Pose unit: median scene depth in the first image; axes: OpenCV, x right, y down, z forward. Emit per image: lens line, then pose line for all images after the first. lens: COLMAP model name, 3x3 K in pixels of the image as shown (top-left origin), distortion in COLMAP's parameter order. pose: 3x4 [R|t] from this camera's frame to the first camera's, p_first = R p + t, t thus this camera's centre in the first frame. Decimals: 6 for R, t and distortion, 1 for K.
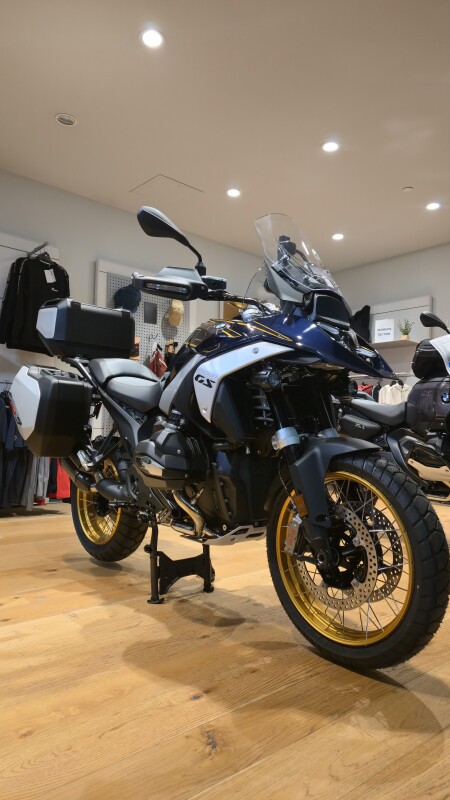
lens RADIAL K [[541.2, 0, 227.3], [0, 541.2, 400.4], [0, 0, 1]] dist [0.054644, -0.047195]
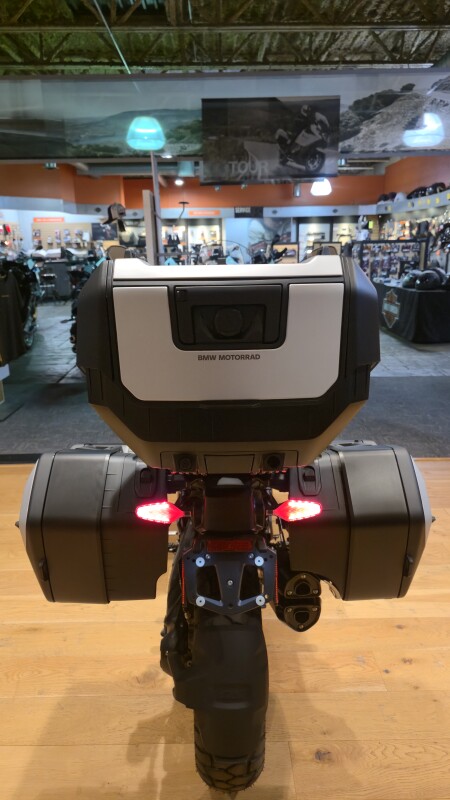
lens RADIAL K [[541.2, 0, 217.7], [0, 541.2, 393.6], [0, 0, 1]] dist [0.054644, -0.047195]
pose [[-0.753946, -0.201606, 0.625236, -0.746784], [-0.047869, 0.966075, 0.253787, -0.321470], [-0.655190, 0.161412, -0.738019, 2.048148]]
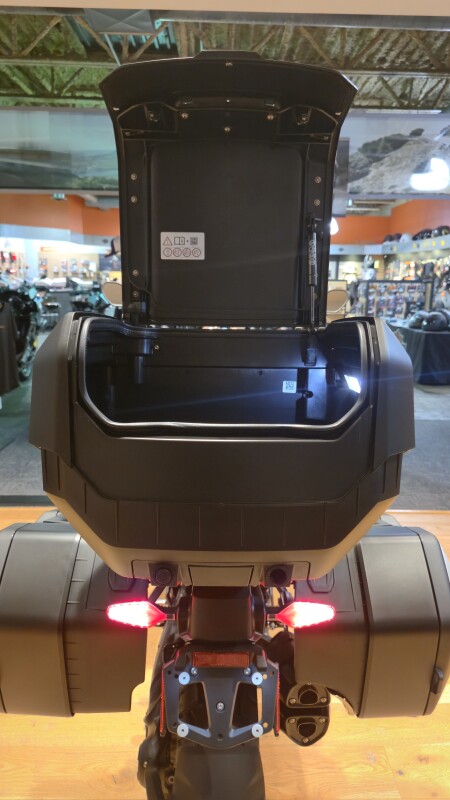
lens RADIAL K [[541.2, 0, 230.4], [0, 541.2, 391.8], [0, 0, 1]] dist [0.054644, -0.047195]
pose [[-0.759524, -0.183572, 0.624039, -0.684105], [-0.077247, 0.978018, 0.193683, -0.335415], [-0.645876, 0.098902, -0.757009, 1.966269]]
